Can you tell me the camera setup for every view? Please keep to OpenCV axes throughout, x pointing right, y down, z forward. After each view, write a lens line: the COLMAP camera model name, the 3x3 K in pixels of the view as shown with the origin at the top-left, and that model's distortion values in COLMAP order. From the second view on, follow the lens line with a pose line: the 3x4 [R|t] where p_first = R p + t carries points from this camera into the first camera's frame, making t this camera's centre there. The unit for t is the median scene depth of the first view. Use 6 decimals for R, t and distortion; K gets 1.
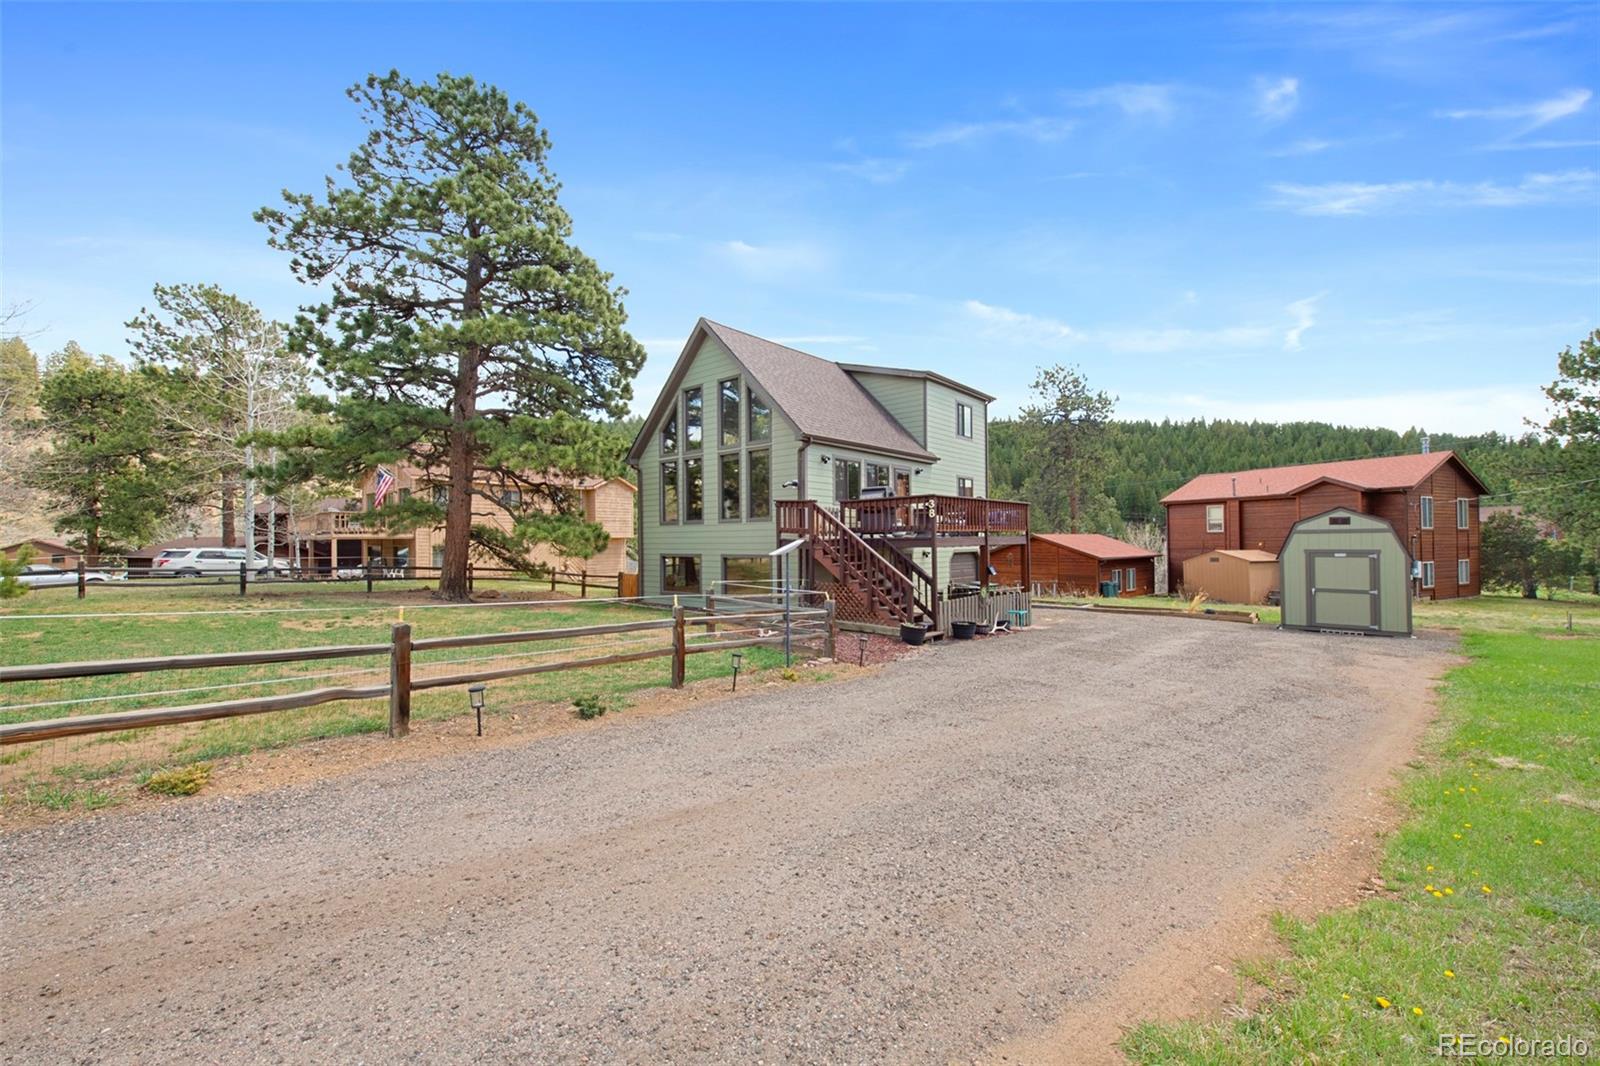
lens RADIAL K [[615.4, 0, 806.6], [0, 615.4, 534.5], [0, 0, 1]] dist [0.001642, 0.000072]
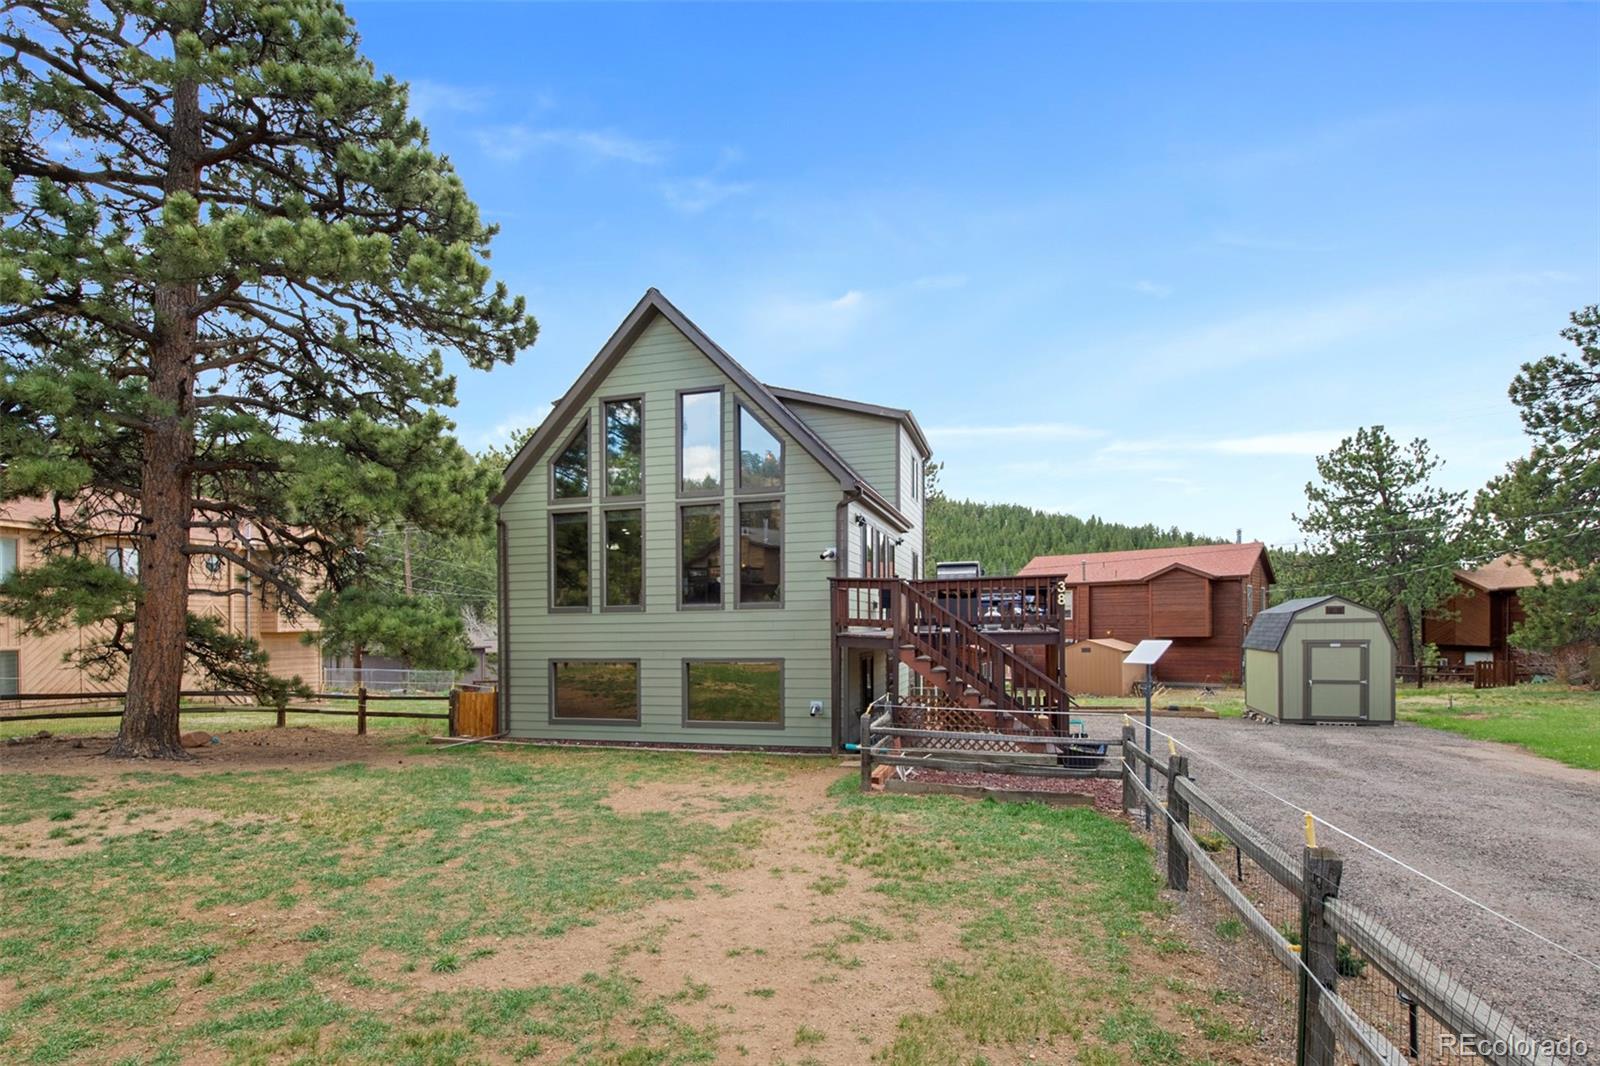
lens RADIAL K [[780.5, 0, 794.6], [0, 780.5, 643.8], [0, 0, 1]] dist [-0.016620, -0.000240]
pose [[0.913759, -0.015192, 0.405972, -0.344268], [0.003537, 0.999560, 0.029445, -0.006911], [-0.406240, -0.025470, 0.913411, 0.185098]]
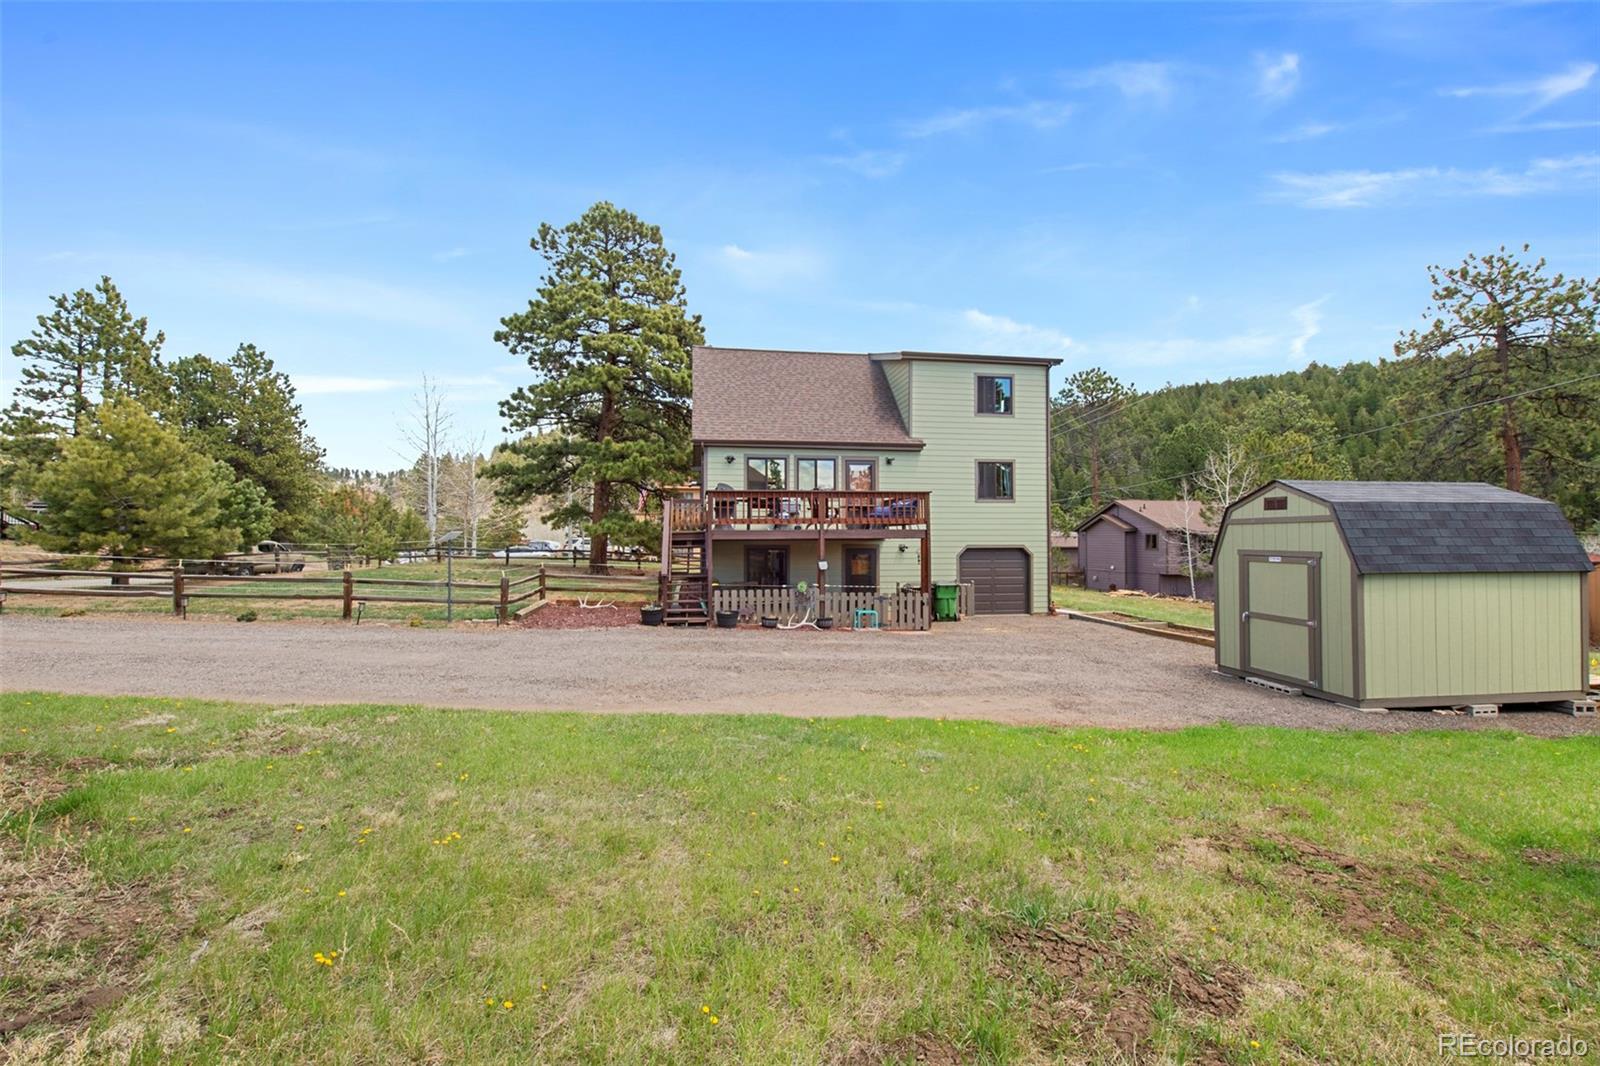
lens RADIAL K [[629.4, 0, 806.0], [0, 629.4, 530.6], [0, 0, 1]] dist [0.001634, -0.000250]
pose [[0.775832, -0.000595, -0.630939, 0.739535], [0.002454, 0.999995, 0.002075, 0.001889], [0.630935, -0.003158, 0.775830, 0.183972]]
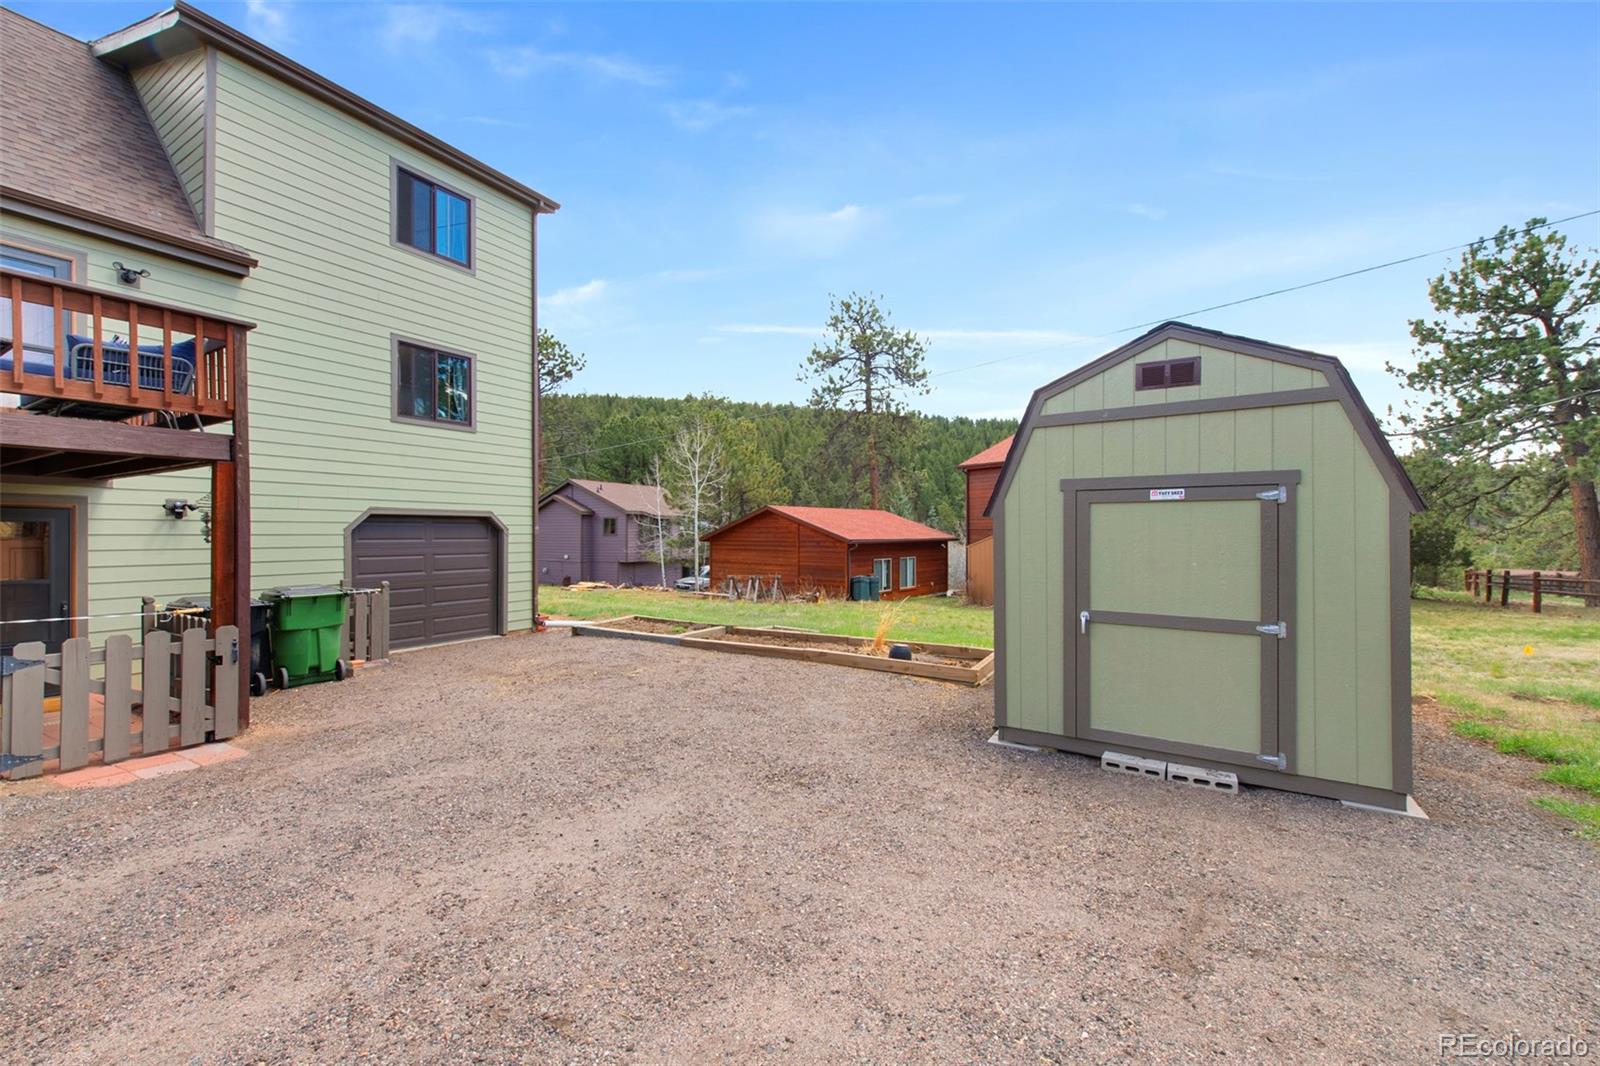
lens RADIAL K [[629.4, 0, 806.0], [0, 629.4, 530.6], [0, 0, 1]] dist [0.001634, -0.000250]
pose [[0.983974, 0.007777, 0.178141, 0.536734], [-0.009348, 0.999924, 0.007983, 0.040179], [-0.178065, -0.009521, 0.983973, 0.613569]]
